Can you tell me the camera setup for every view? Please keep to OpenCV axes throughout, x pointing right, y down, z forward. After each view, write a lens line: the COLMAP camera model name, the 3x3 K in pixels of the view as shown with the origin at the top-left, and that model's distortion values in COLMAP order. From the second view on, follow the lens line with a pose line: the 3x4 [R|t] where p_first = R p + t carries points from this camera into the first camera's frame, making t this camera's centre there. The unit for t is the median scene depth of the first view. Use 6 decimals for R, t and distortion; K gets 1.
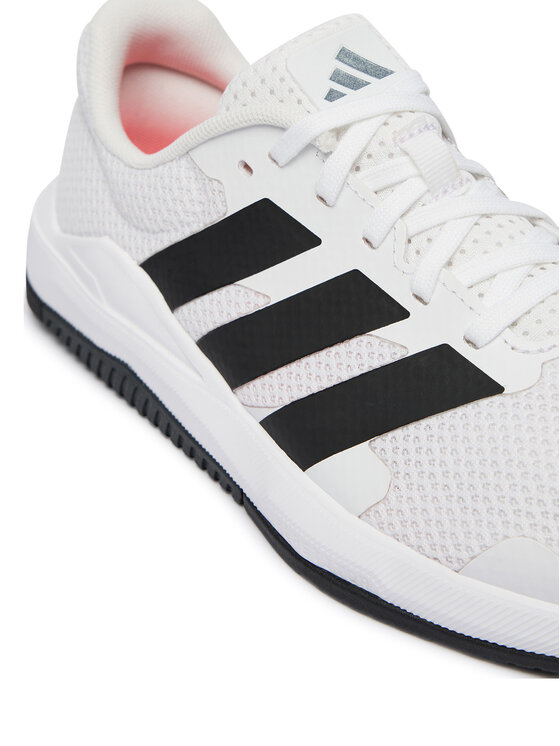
lens RADIAL K [[1504.2, 0, 278.3], [0, 1504.2, 370.0], [0, 0, 1]] dist [-0.175835, 0.000000]
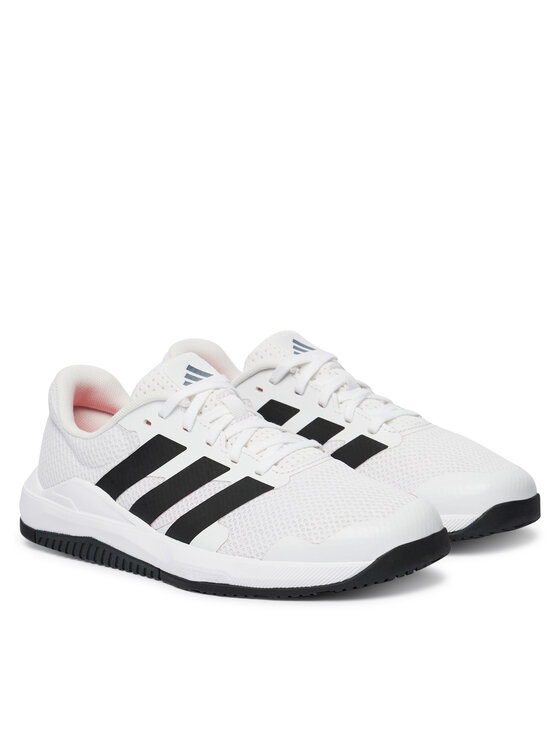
lens RADIAL K [[2441.6, 0, 278.5], [0, 2441.6, 371.4], [0, 0, 1]] dist [-1.346176, 0.000000]
pose [[0.990469, -0.056190, 0.125753, -0.276887], [0.099073, 0.924912, -0.367046, 1.119071], [-0.095686, 0.376006, 0.921663, -2.297129]]
